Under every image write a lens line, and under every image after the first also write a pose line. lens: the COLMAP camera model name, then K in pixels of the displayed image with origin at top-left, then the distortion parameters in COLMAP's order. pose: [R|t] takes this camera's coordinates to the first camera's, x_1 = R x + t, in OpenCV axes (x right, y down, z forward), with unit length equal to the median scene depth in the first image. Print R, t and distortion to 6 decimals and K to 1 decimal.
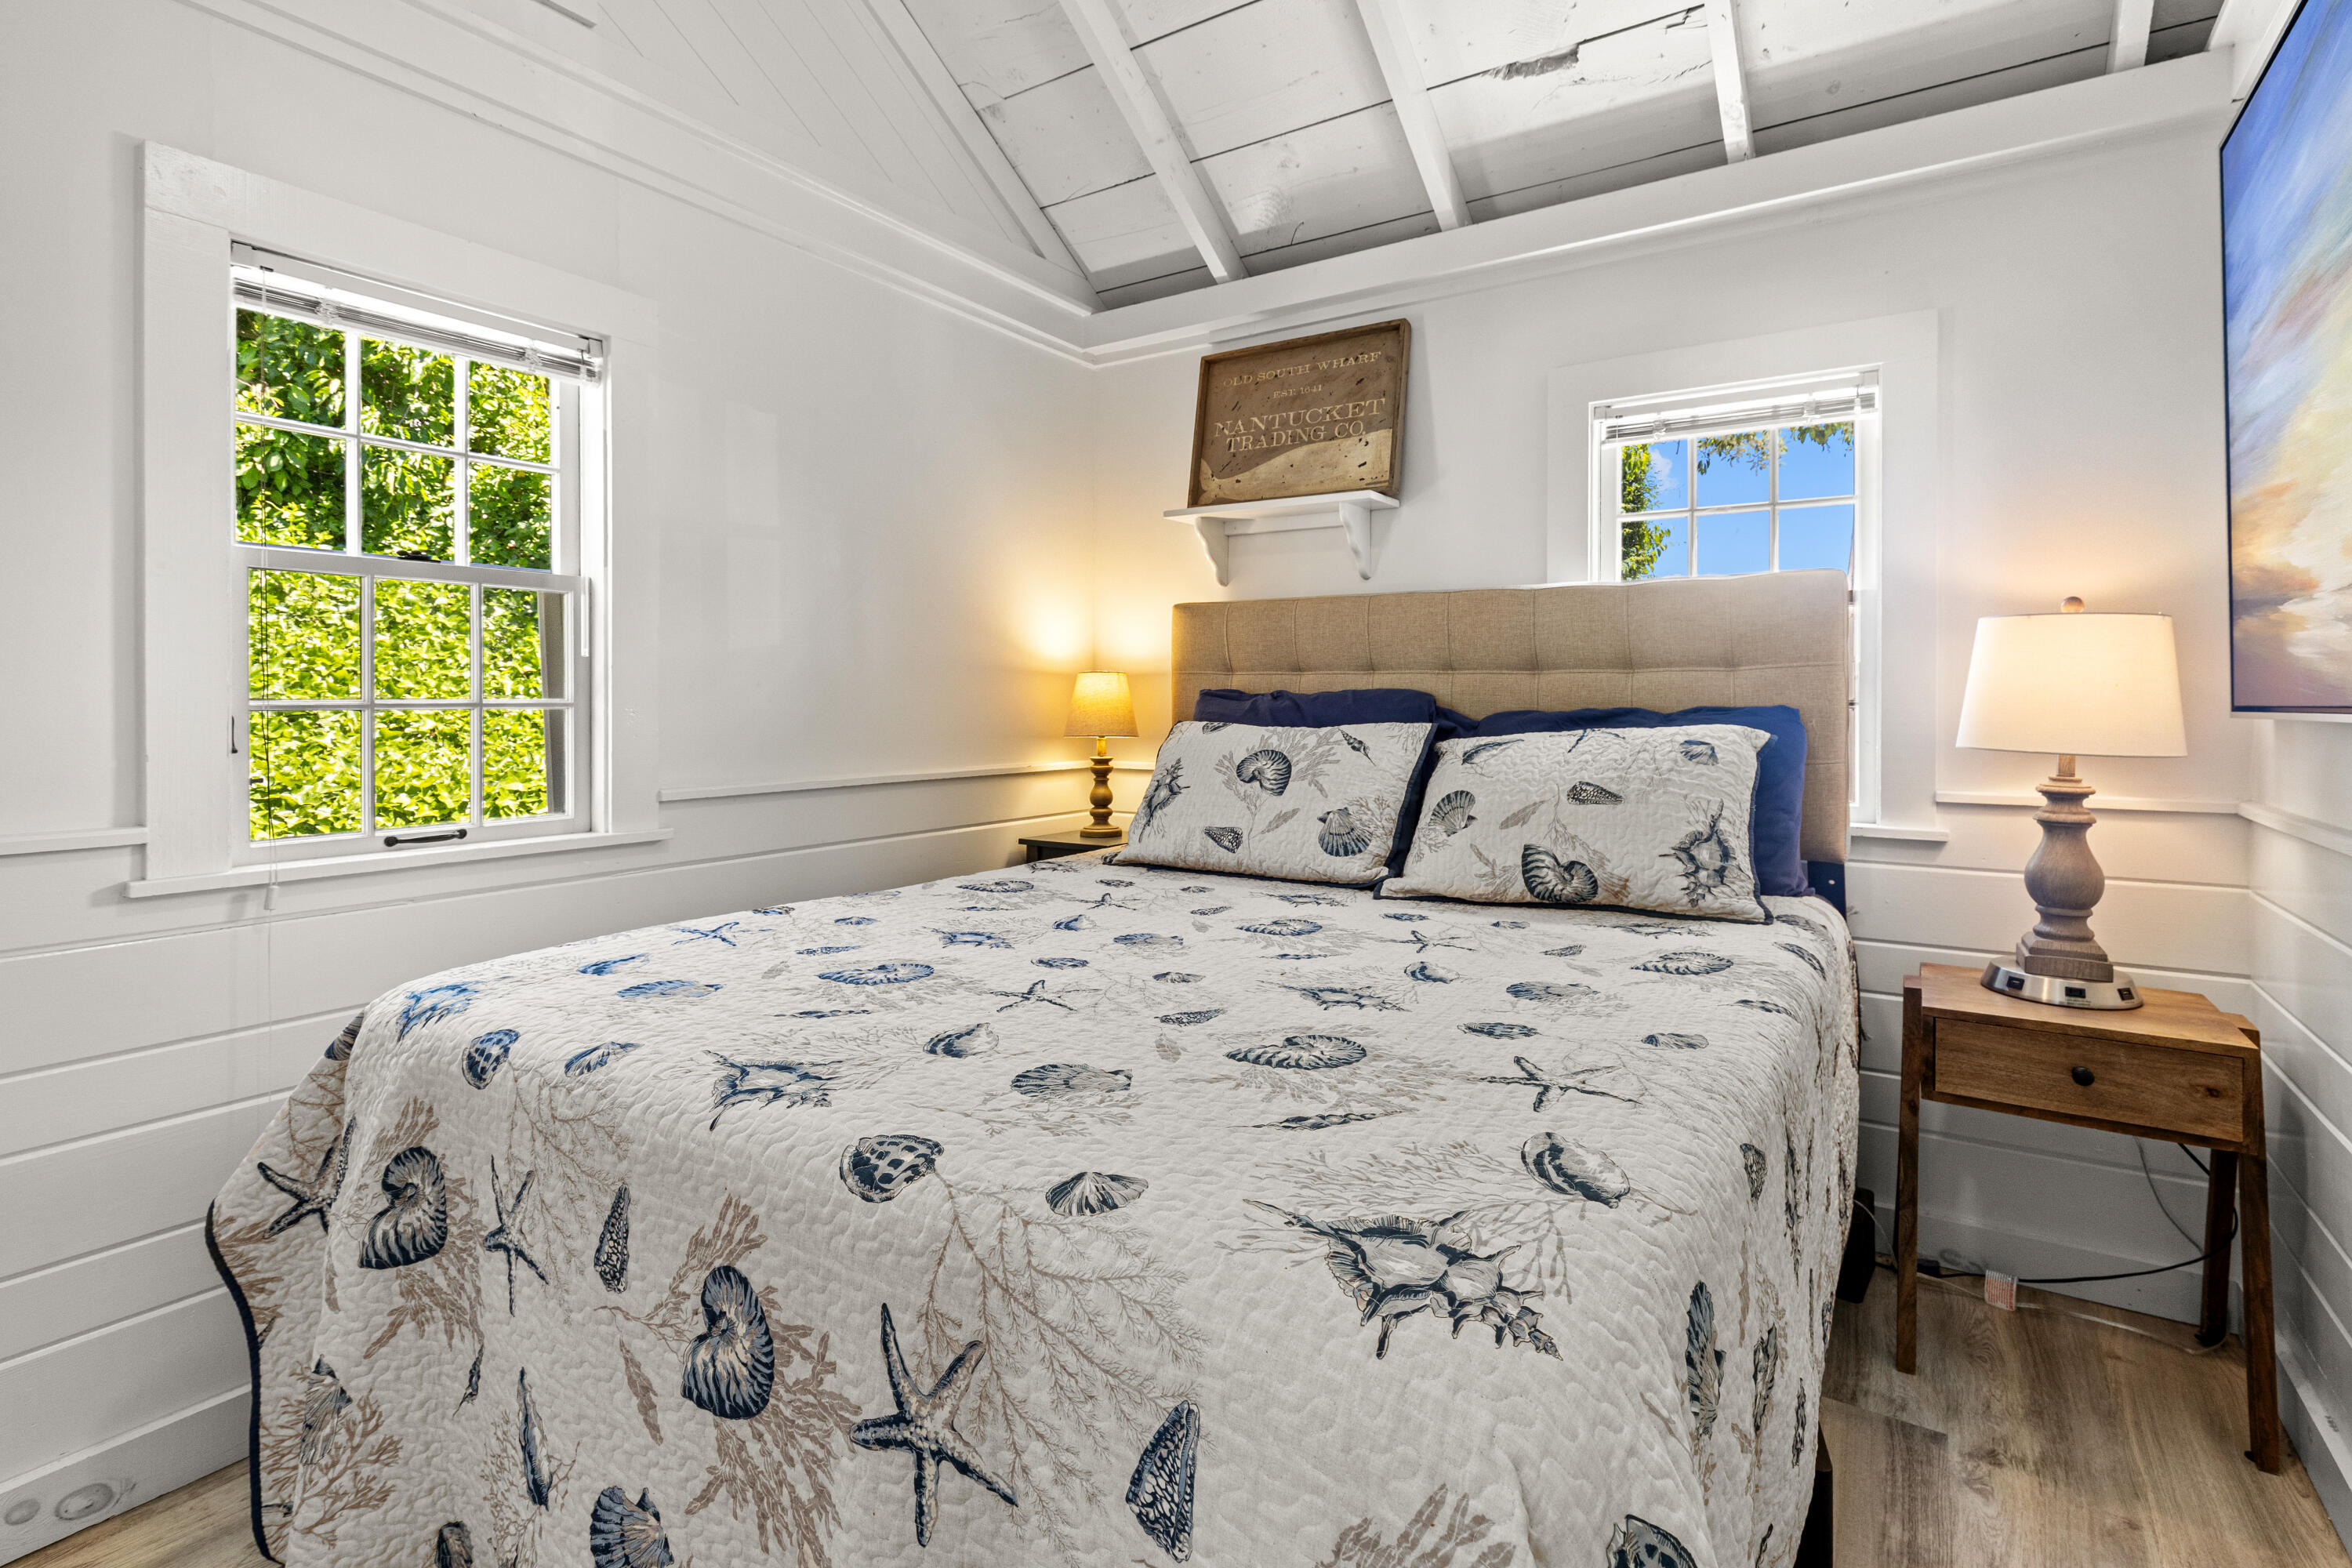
lens RADIAL K [[1114.3, 0, 1231.0], [0, 1114.3, 705.4], [0, 0, 1]] dist [-0.000607, -0.000796]
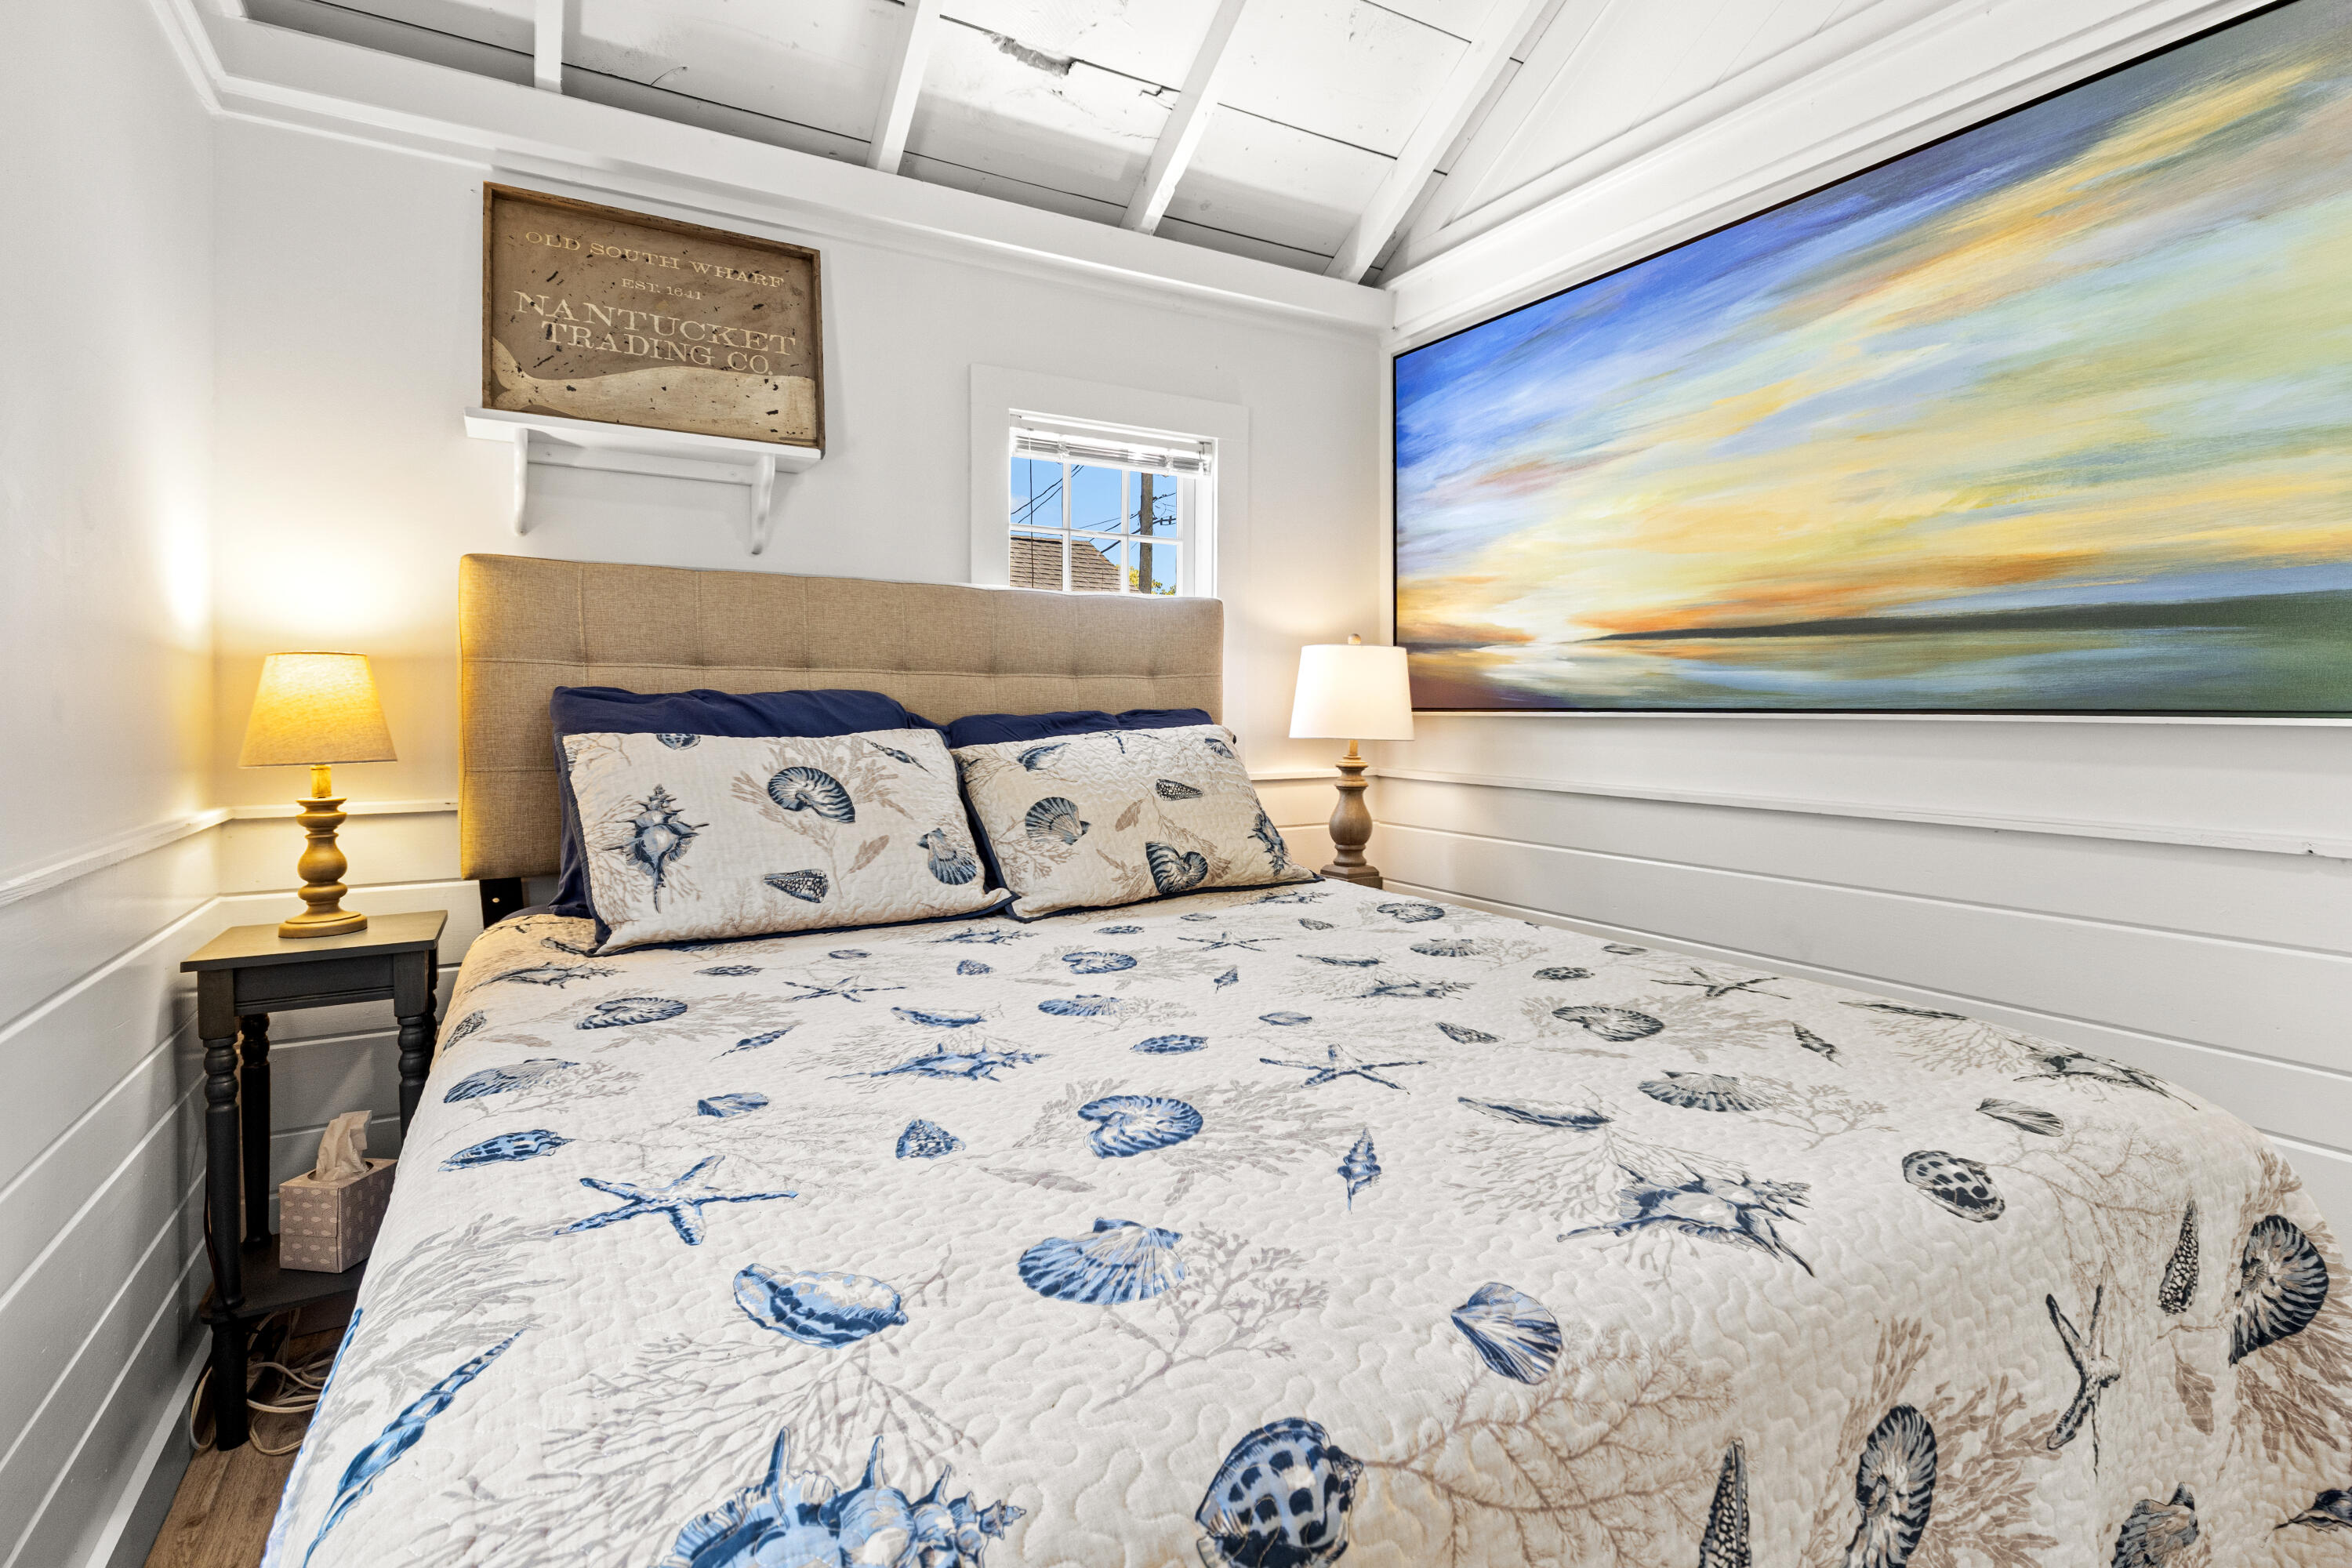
lens RADIAL K [[1114.3, 0, 1163.0], [0, 1114.3, 735.8], [0, 0, 1]] dist [-0.000607, -0.000796]
pose [[0.476476, -0.023857, 0.878864, -0.551046], [0.002293, 0.999662, 0.025893, -0.001183], [-0.879185, -0.010322, 0.476369, 0.428579]]
